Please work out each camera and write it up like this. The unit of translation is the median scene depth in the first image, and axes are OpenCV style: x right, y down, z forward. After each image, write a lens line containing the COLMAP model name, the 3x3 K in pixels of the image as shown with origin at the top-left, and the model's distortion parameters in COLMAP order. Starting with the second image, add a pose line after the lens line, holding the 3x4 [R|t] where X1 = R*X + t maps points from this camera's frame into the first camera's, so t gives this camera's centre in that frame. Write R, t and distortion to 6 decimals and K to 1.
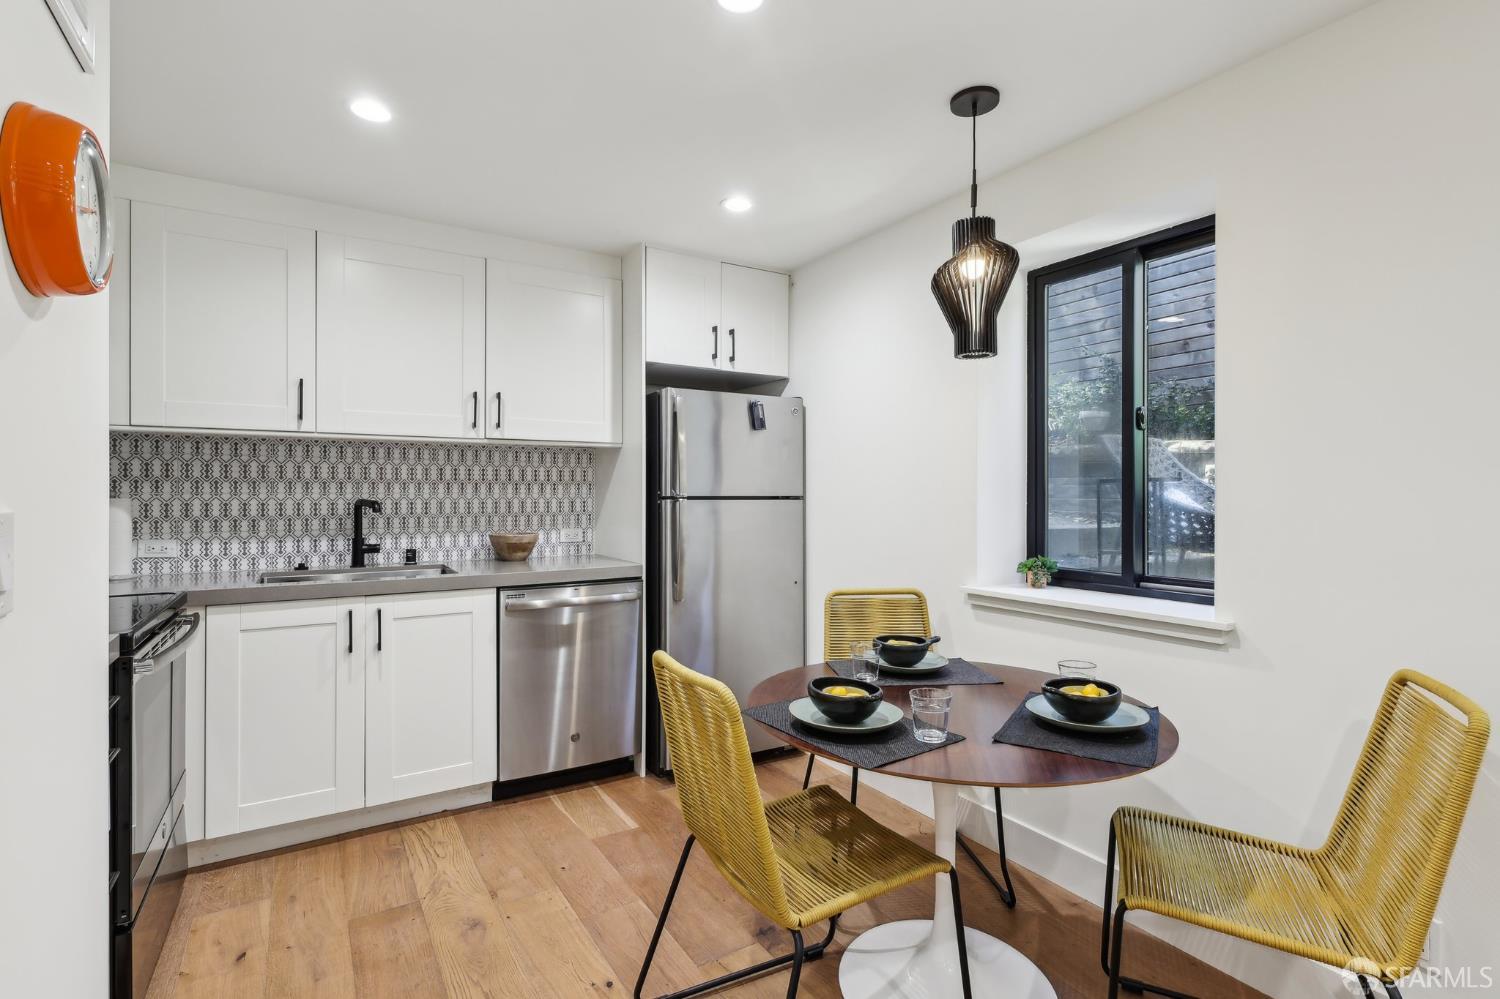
lens RADIAL K [[703.8, 0, 742.9], [0, 703.8, 492.7], [0, 0, 1]] dist [0.000598, -0.000103]
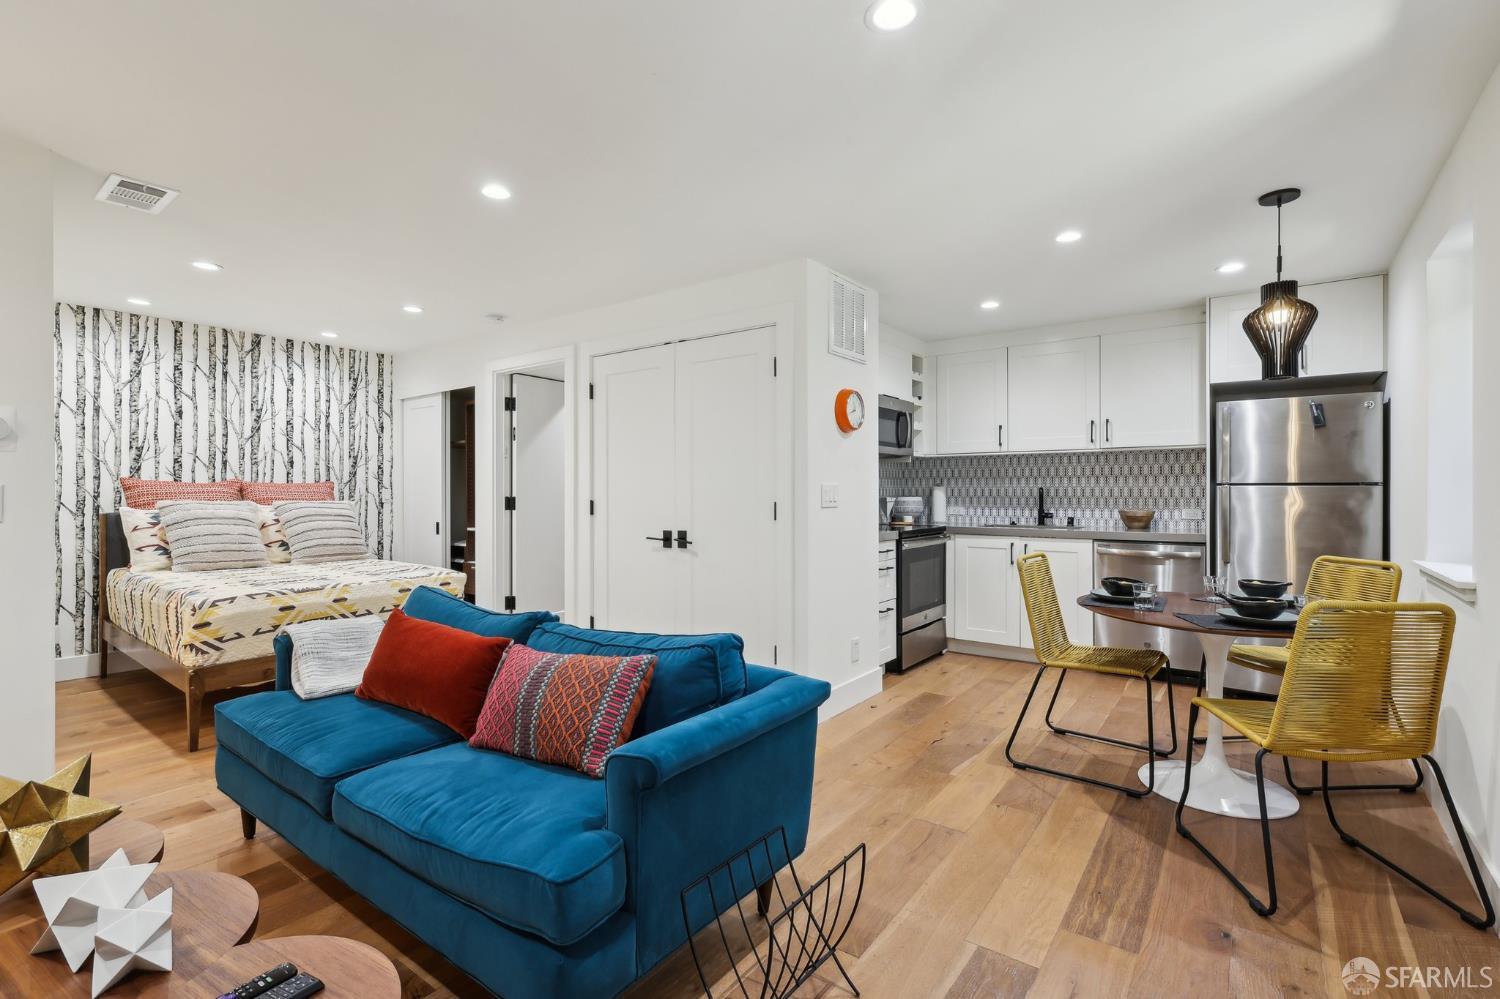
lens RADIAL K [[703.8, 0, 744.9], [0, 703.8, 502.9], [0, 0, 1]] dist [0.000598, -0.000103]
pose [[0.367189, 0.014030, -0.930040, 0.830896], [0.001376, 0.999877, 0.015627, 0.020973], [0.930145, -0.007017, 0.367125, -0.342730]]
